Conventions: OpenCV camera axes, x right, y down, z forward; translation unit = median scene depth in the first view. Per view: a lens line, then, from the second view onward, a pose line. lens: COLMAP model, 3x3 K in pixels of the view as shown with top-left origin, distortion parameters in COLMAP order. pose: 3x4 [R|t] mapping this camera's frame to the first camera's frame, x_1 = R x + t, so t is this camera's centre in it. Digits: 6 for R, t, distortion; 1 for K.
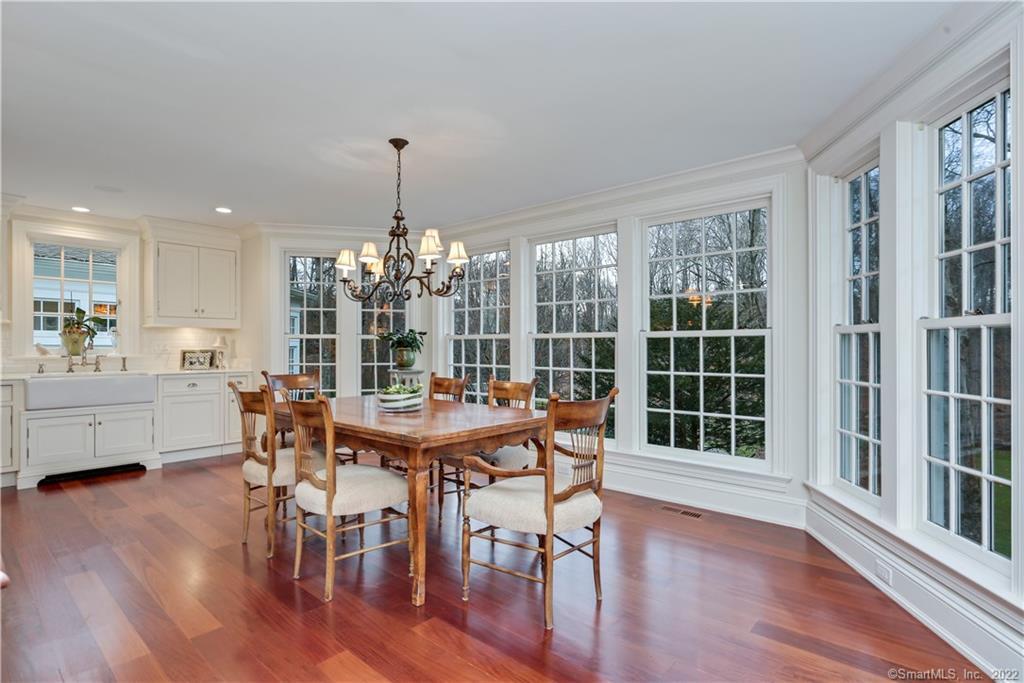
lens RADIAL K [[510.0, 0, 514.0], [0, 510.0, 344.7], [0, 0, 1]] dist [-0.014657, 0.001849]
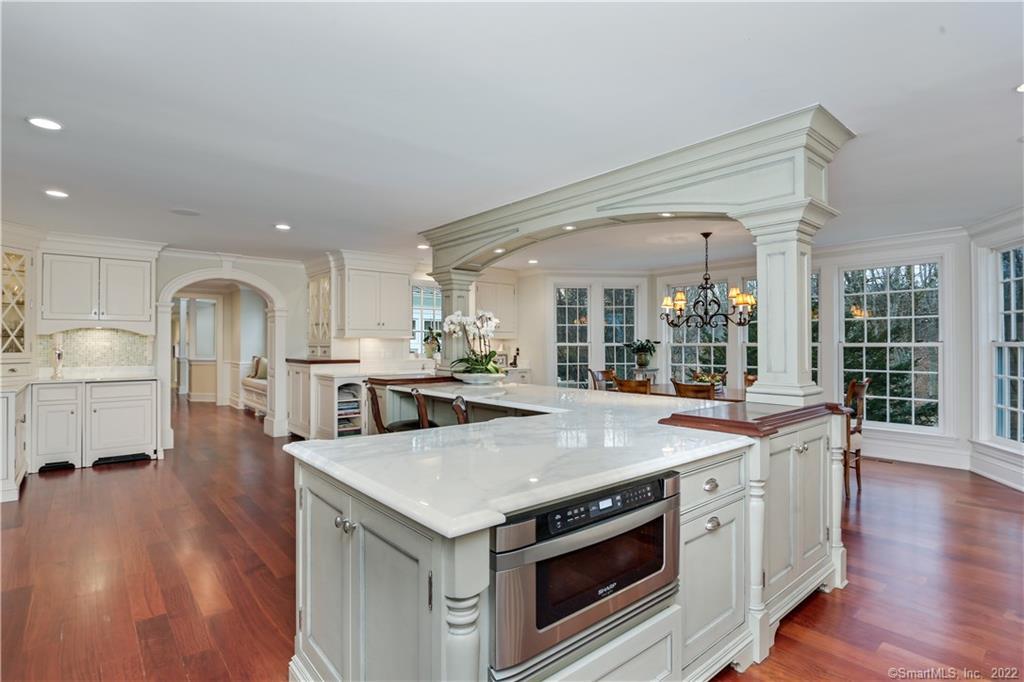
lens RADIAL K [[510.0, 0, 510.3], [0, 510.0, 341.9], [0, 0, 1]] dist [-0.014657, 0.001849]
pose [[0.993060, -0.004627, -0.117520, -0.673618], [0.005066, 0.999981, 0.003431, -0.048486], [0.117502, -0.004003, 0.993065, -0.744909]]
